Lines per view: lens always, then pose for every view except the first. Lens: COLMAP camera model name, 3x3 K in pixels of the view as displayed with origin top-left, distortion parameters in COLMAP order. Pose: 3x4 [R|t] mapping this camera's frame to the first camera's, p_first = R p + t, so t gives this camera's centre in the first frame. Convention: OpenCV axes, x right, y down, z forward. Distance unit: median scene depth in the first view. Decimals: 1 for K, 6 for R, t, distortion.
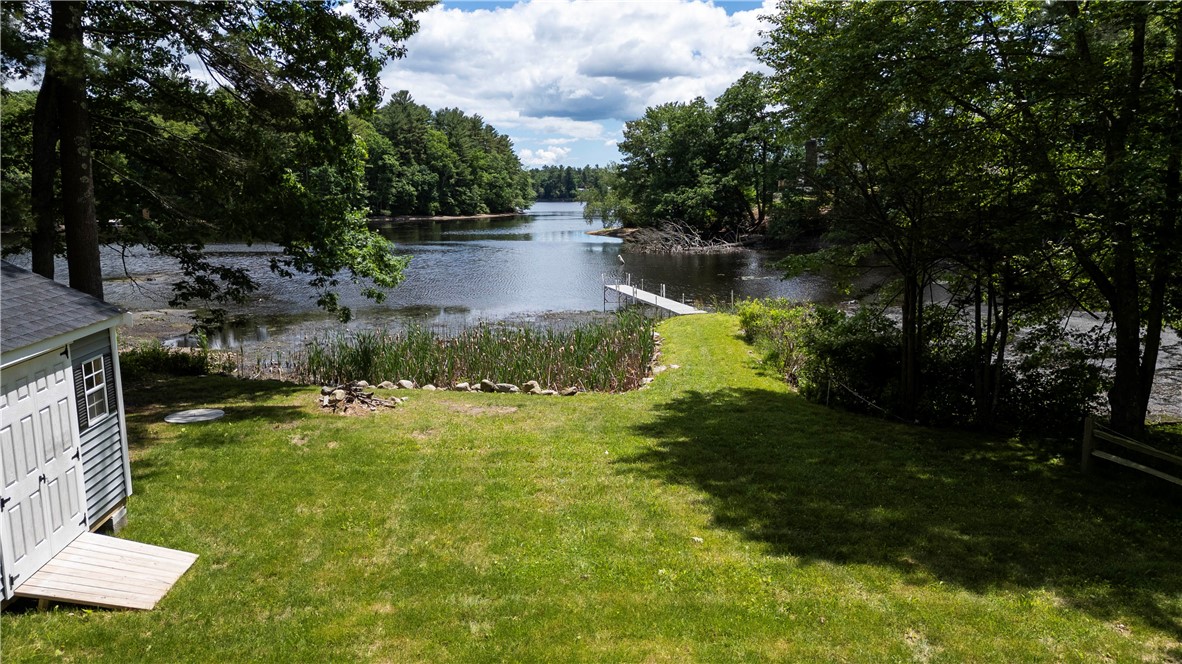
lens RADIAL K [[801.4, 0, 591.3], [0, 801.4, 334.3], [0, 0, 1]] dist [0.085362, -0.088702]
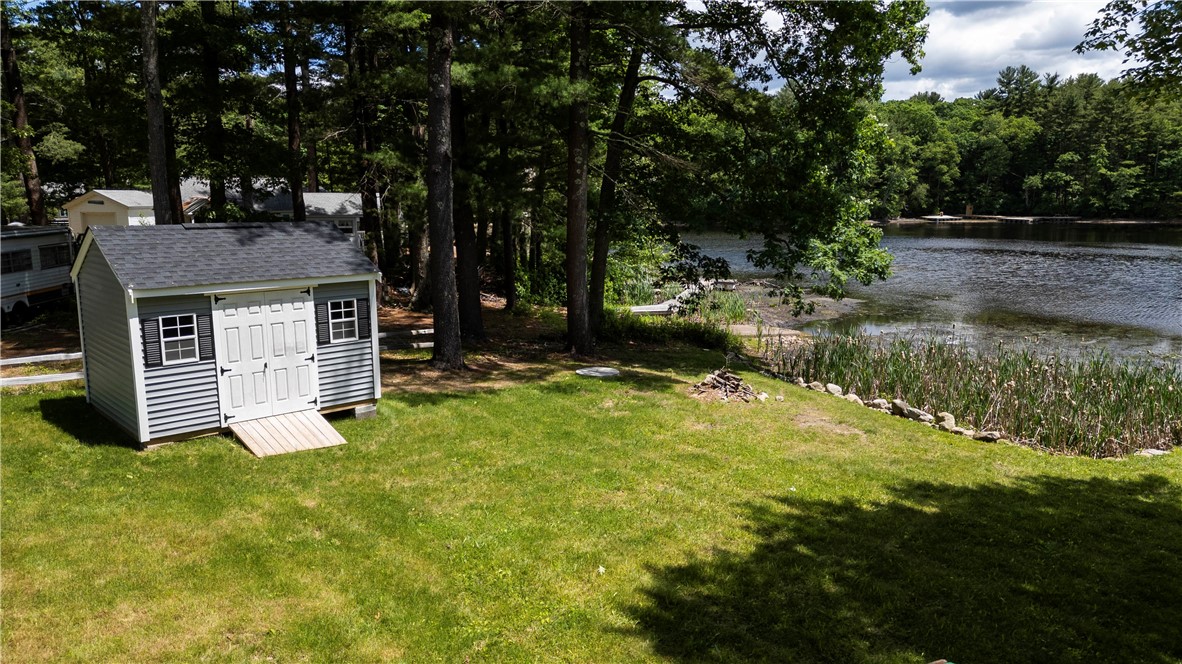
lens RADIAL K [[801.4, 0, 591.3], [0, 801.4, 334.3], [0, 0, 1]] dist [0.085362, -0.088702]
pose [[0.612416, 0.140283, -0.777990, 0.698063], [-0.138124, 0.987979, 0.069419, -0.061756], [0.778376, 0.064946, 0.624430, 0.352441]]
